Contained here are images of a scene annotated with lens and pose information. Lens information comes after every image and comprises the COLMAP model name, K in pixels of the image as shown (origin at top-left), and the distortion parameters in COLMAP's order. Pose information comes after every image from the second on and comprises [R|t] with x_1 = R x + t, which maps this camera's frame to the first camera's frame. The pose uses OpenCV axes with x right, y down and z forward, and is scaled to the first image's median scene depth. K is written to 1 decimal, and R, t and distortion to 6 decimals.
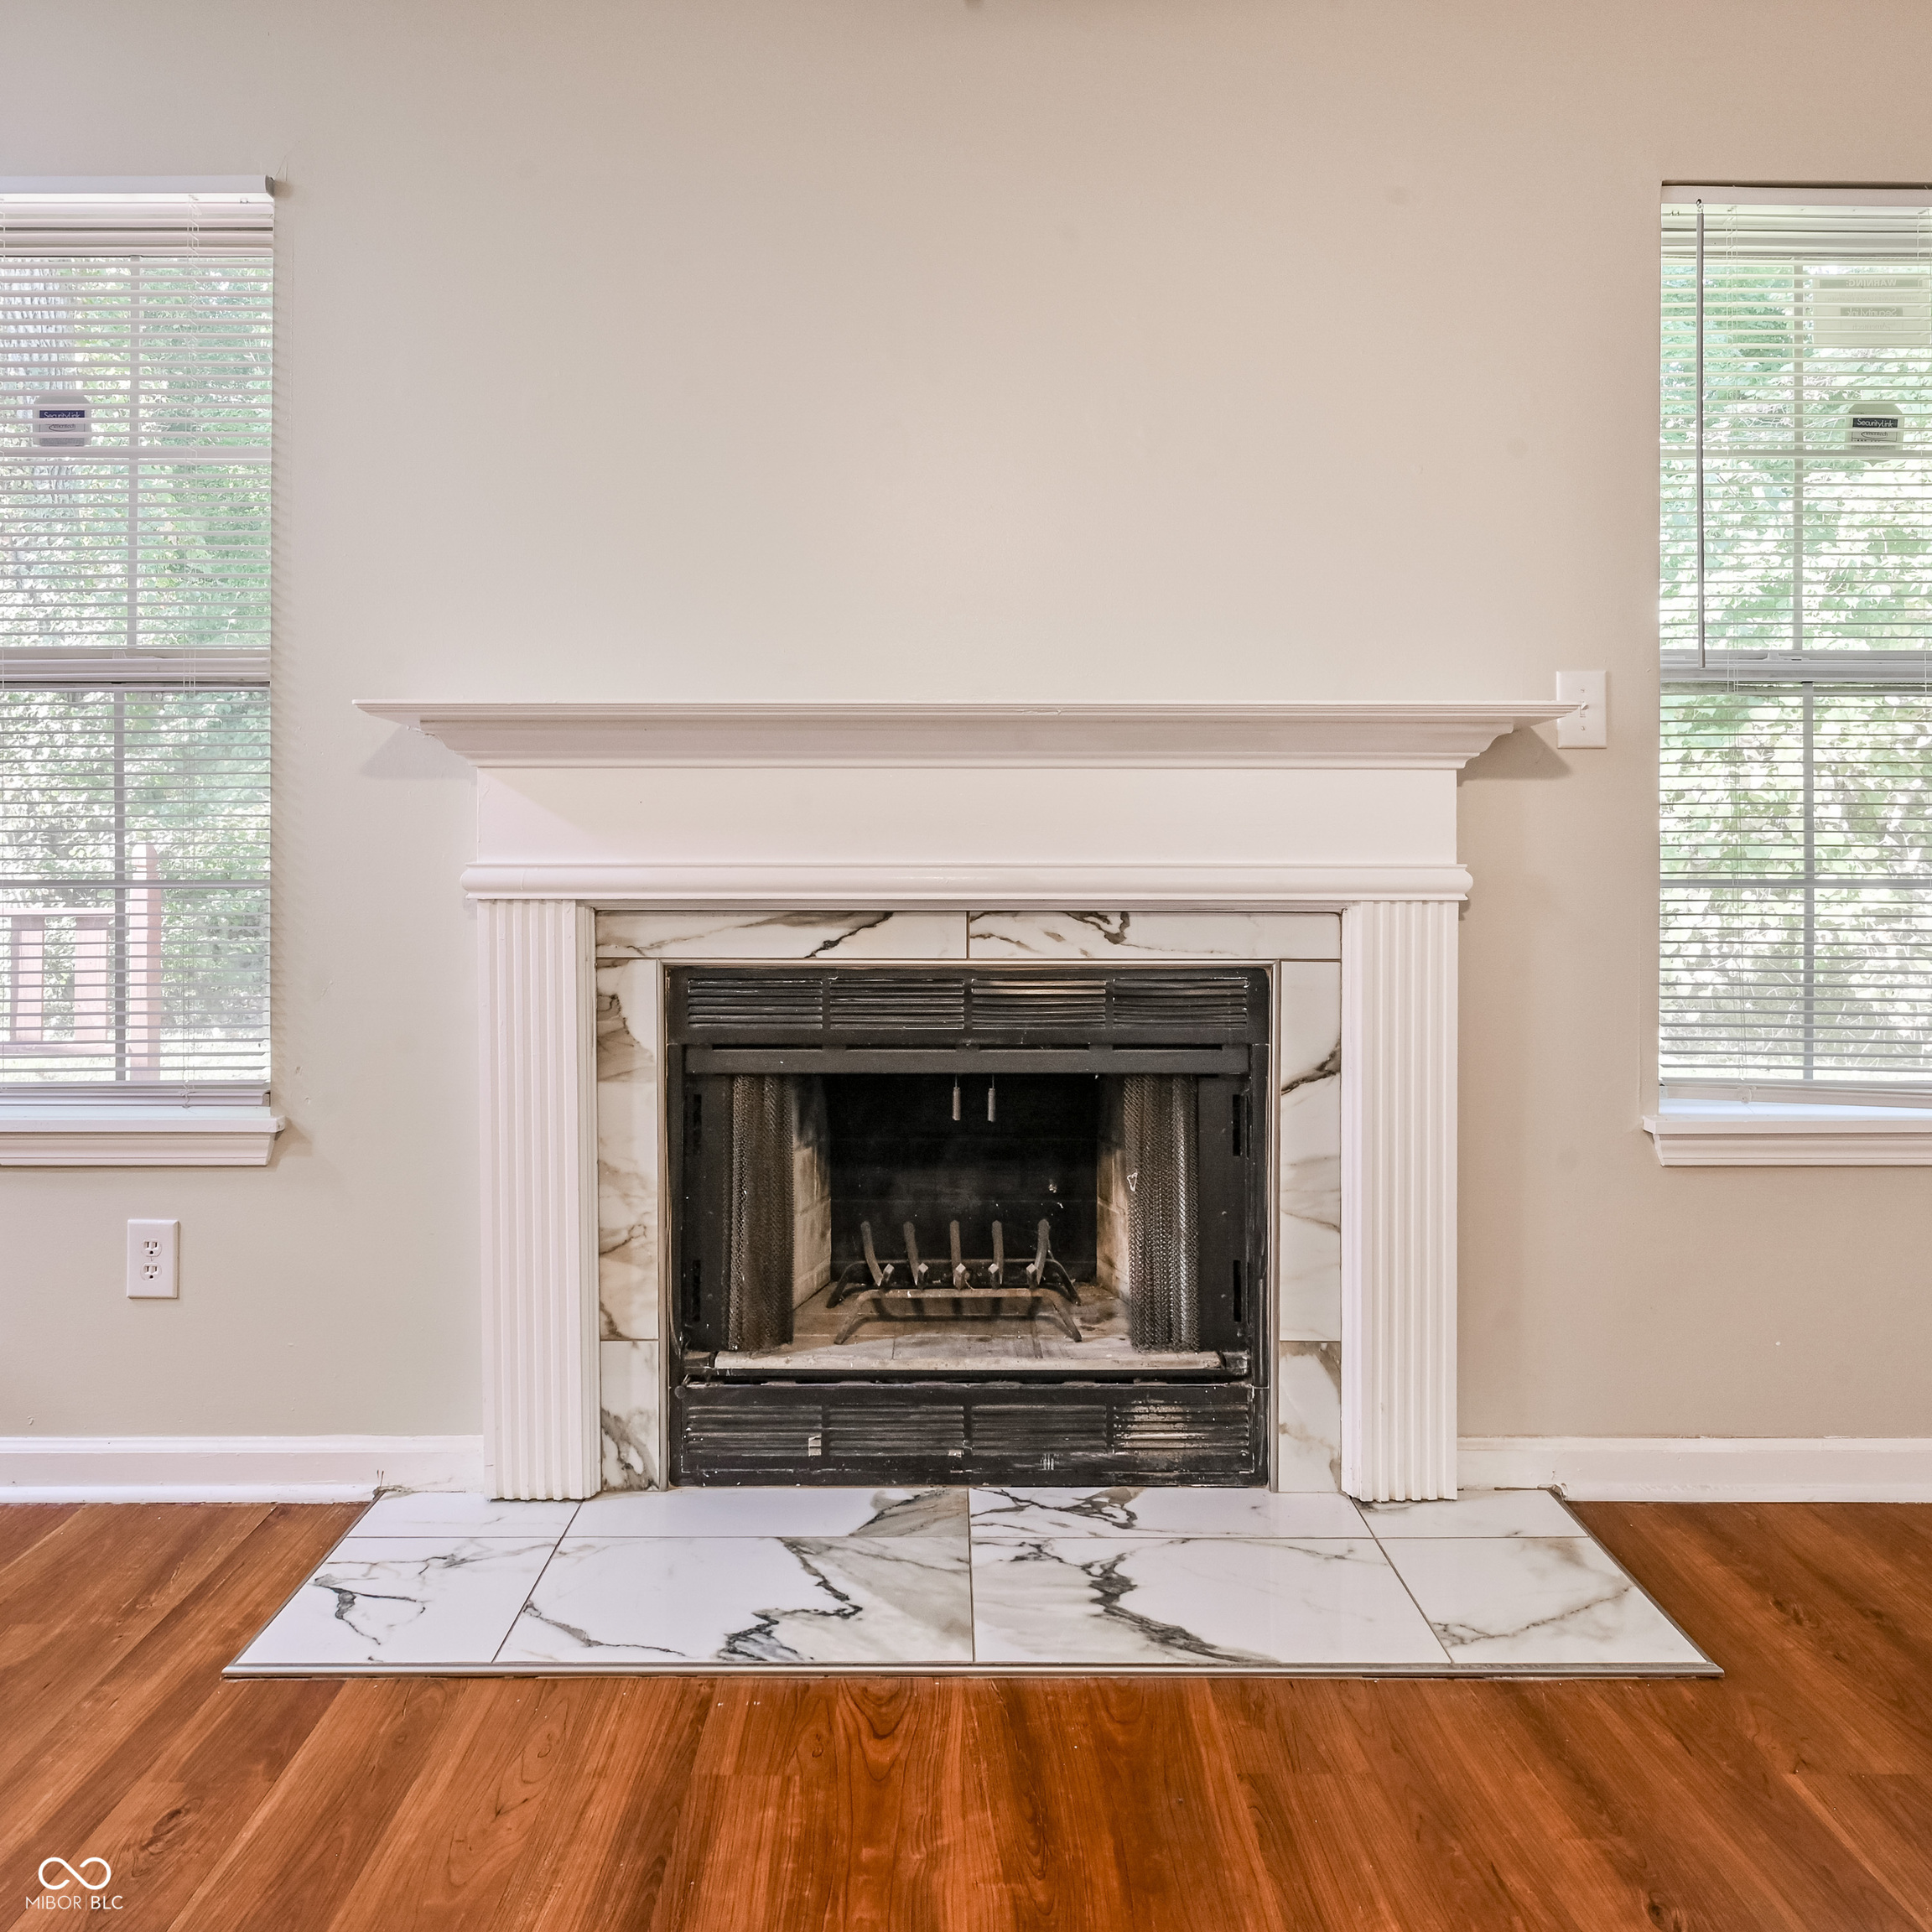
lens RADIAL K [[1305.9, 0, 951.4], [0, 1305.9, 878.6], [0, 0, 1]] dist [0.004281, -0.000795]
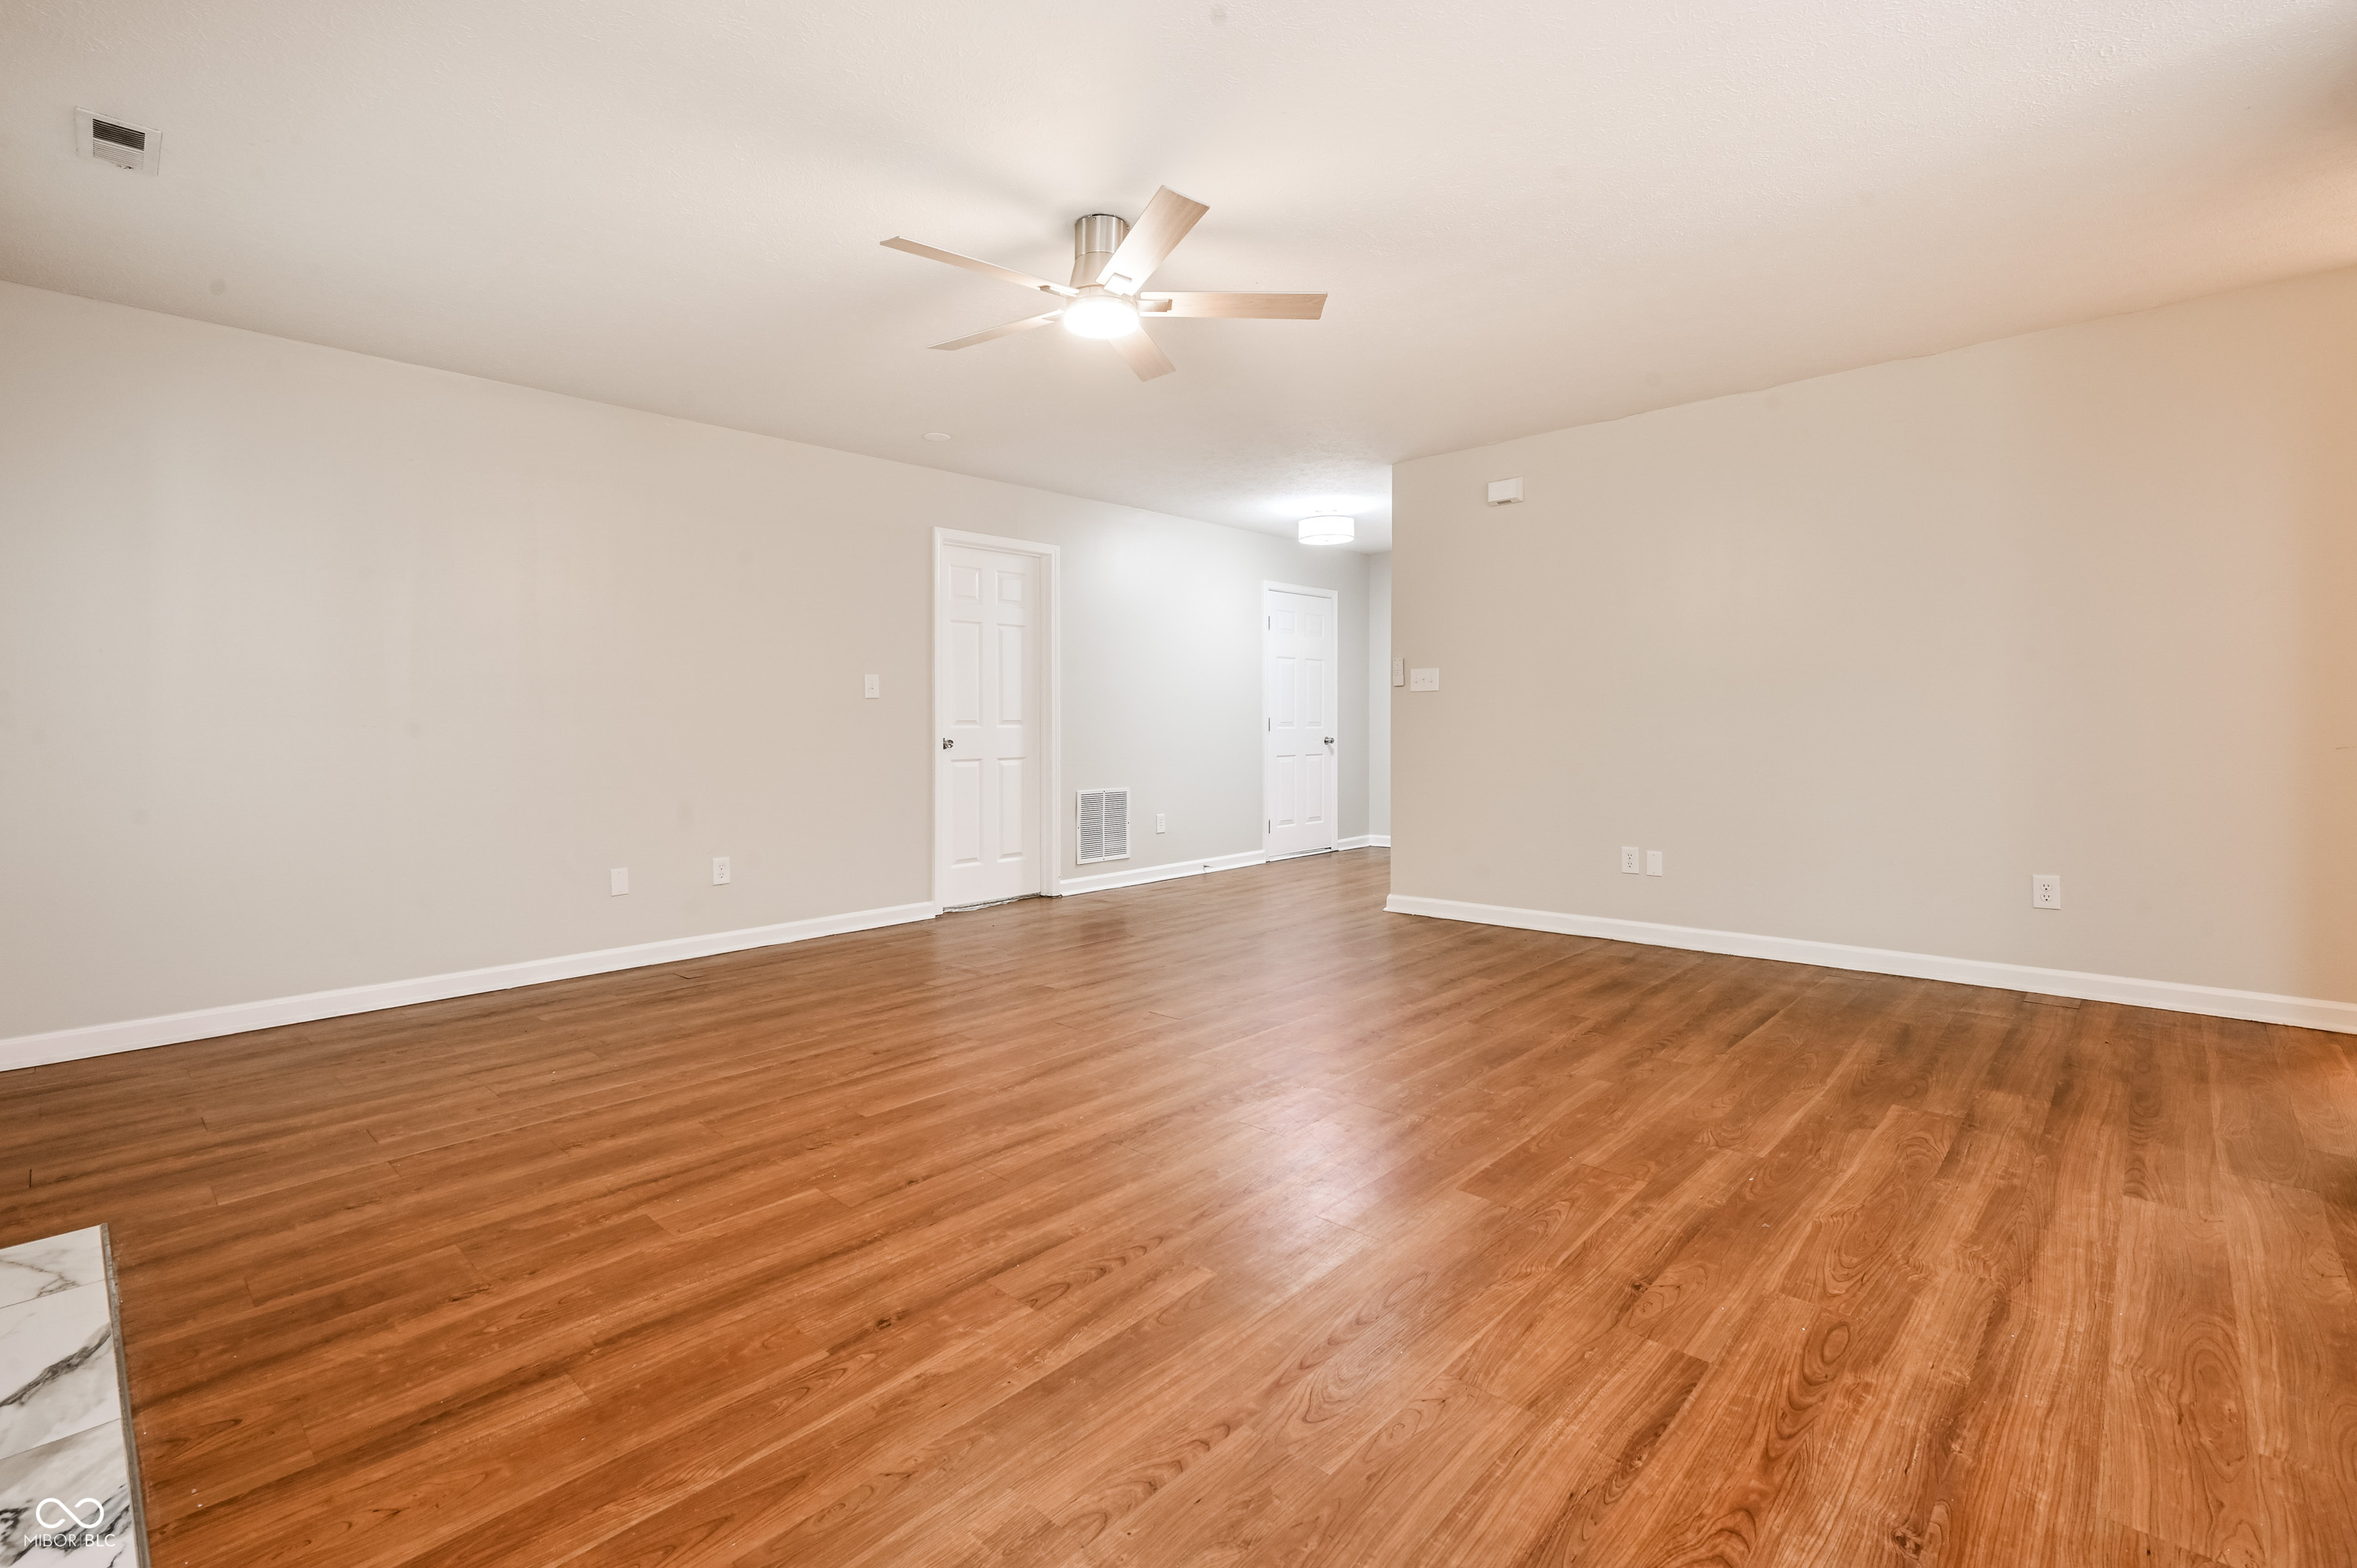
lens RADIAL K [[1055.8, 0, 1183.5], [0, 1055.8, 723.4], [0, 0, 1]] dist [0.000763, 0.000069]
pose [[-0.732997, 0.010012, 0.680158, -1.061571], [0.020015, 0.999776, 0.006853, -0.014269], [-0.679938, 0.018637, -0.733033, 0.817501]]
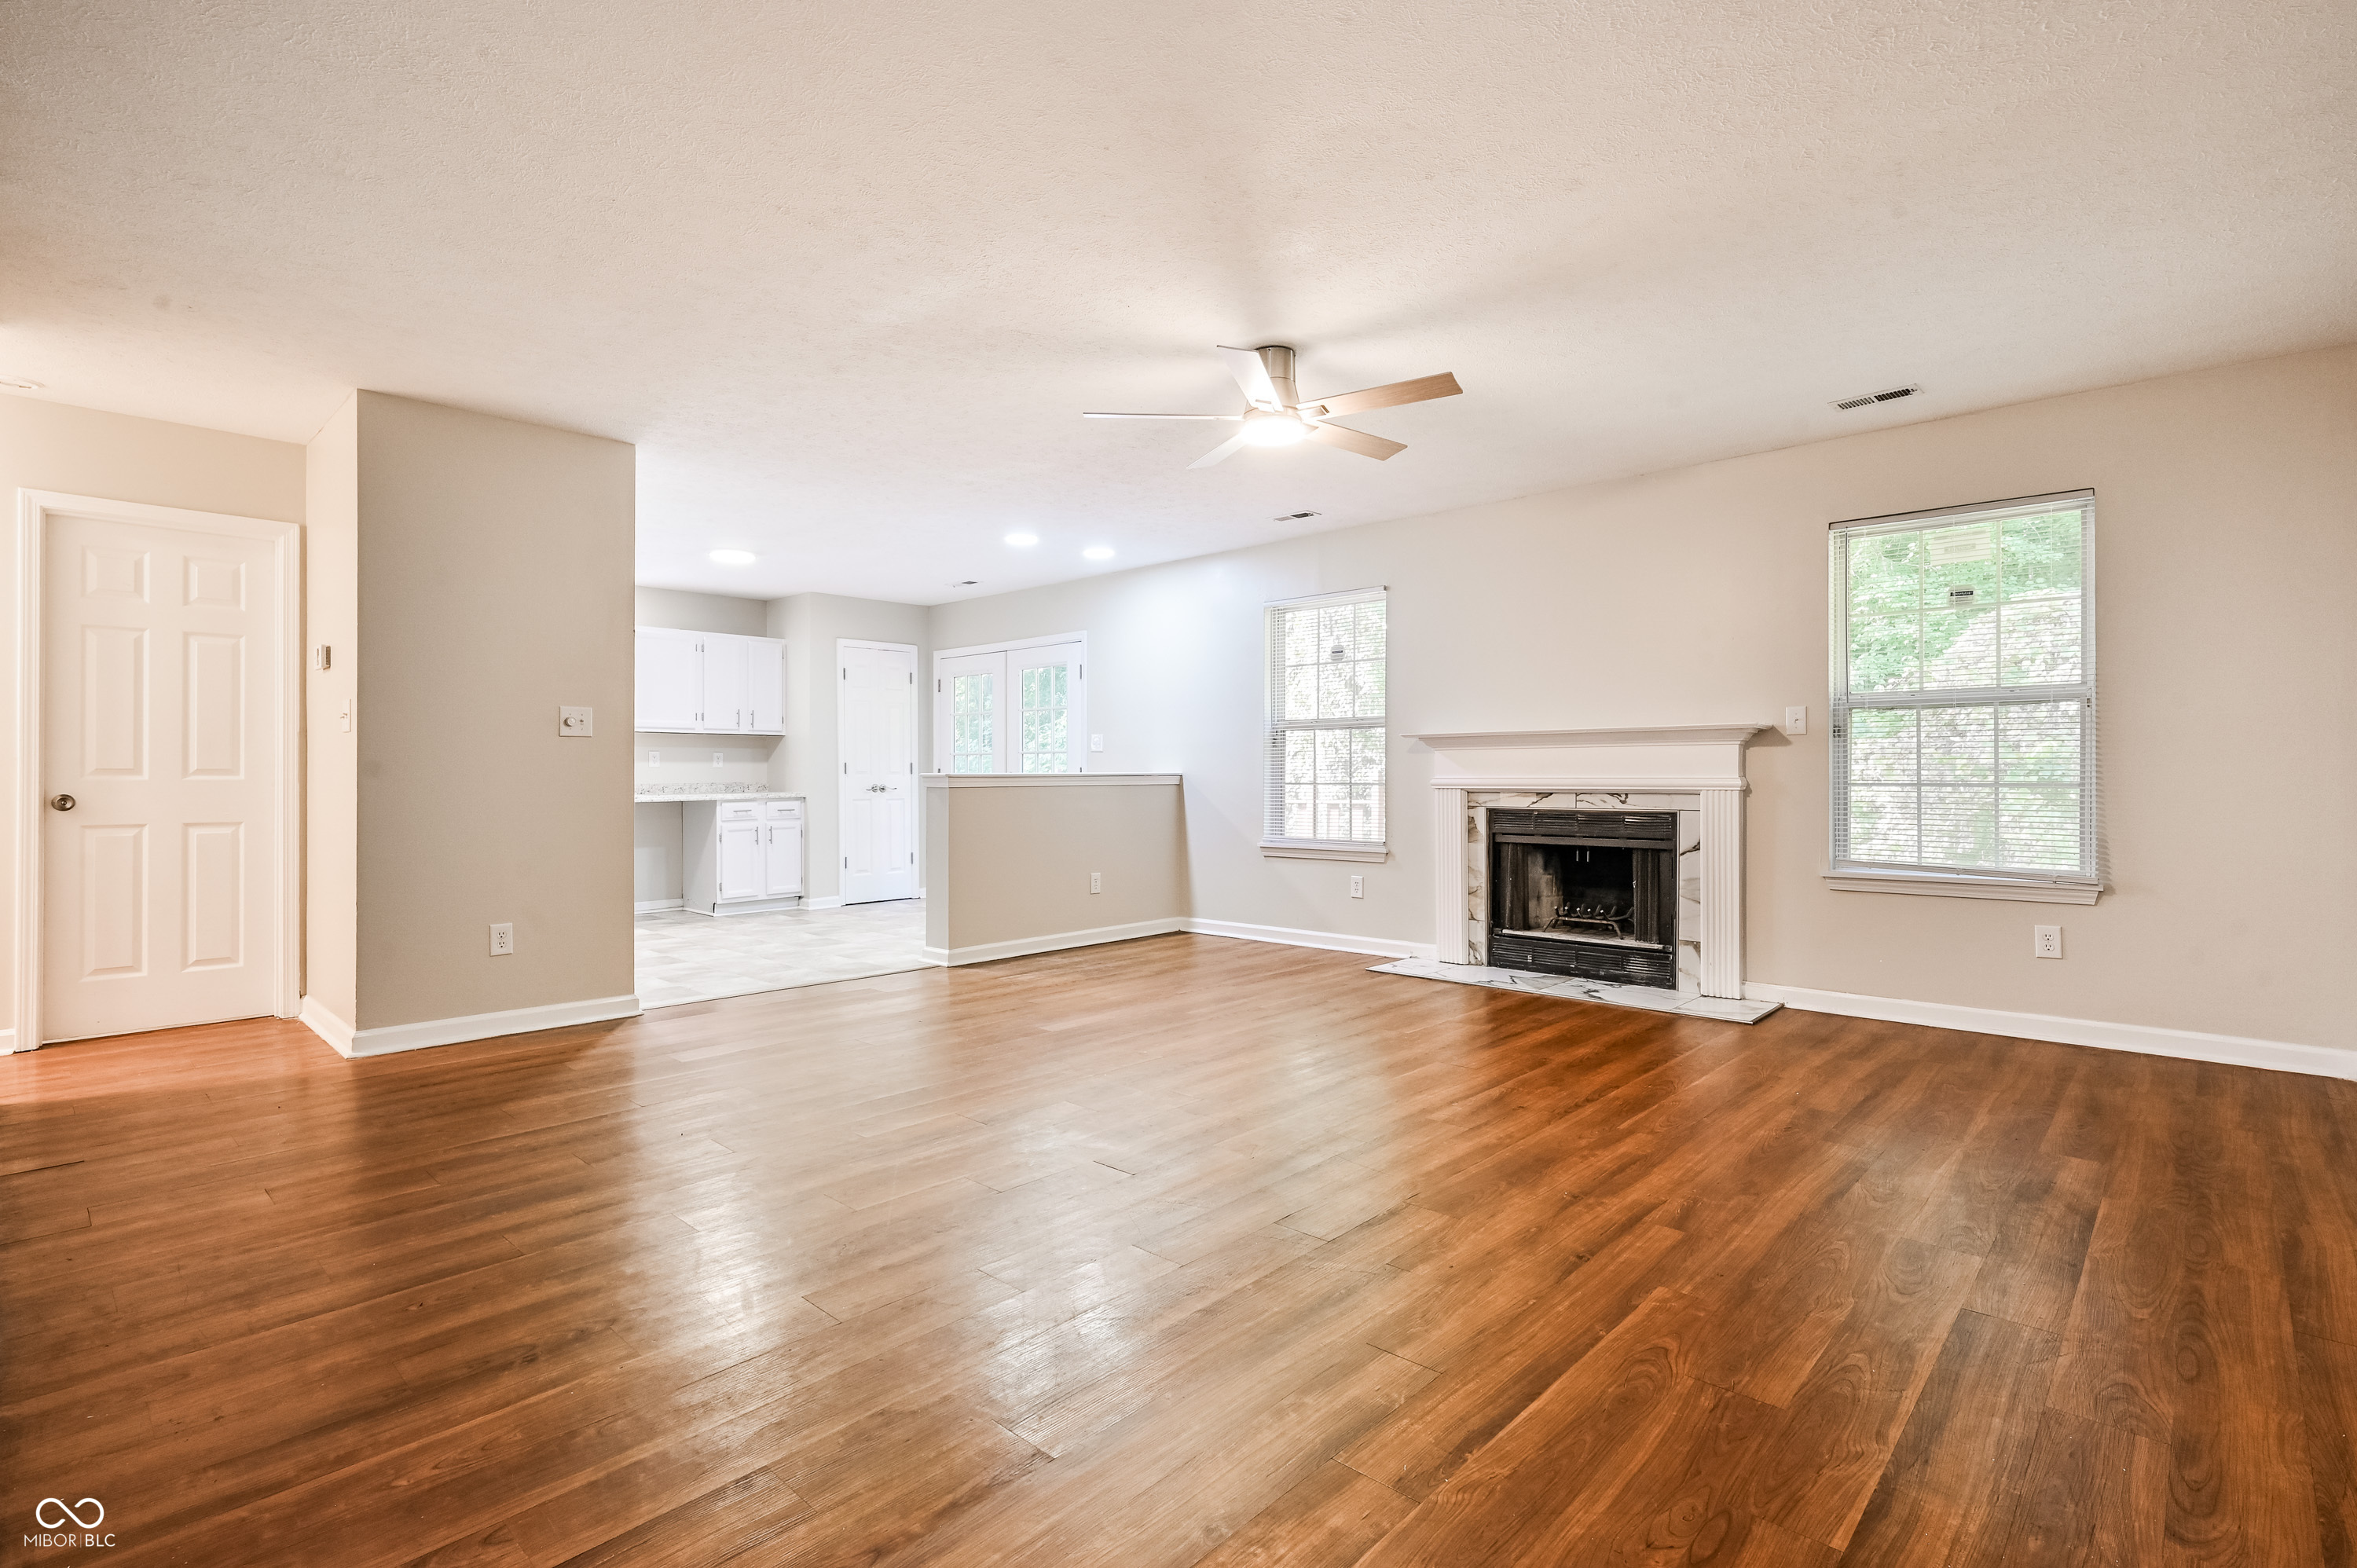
lens RADIAL K [[1113.6, 0, 1178.5], [0, 1113.6, 784.0], [0, 0, 1]] dist [-0.000900, -0.000120]
pose [[0.727725, 0.000736, -0.685869, 1.150175], [-0.005852, 0.999970, -0.005136, 0.023170], [0.685844, 0.007751, 0.727707, -1.596753]]
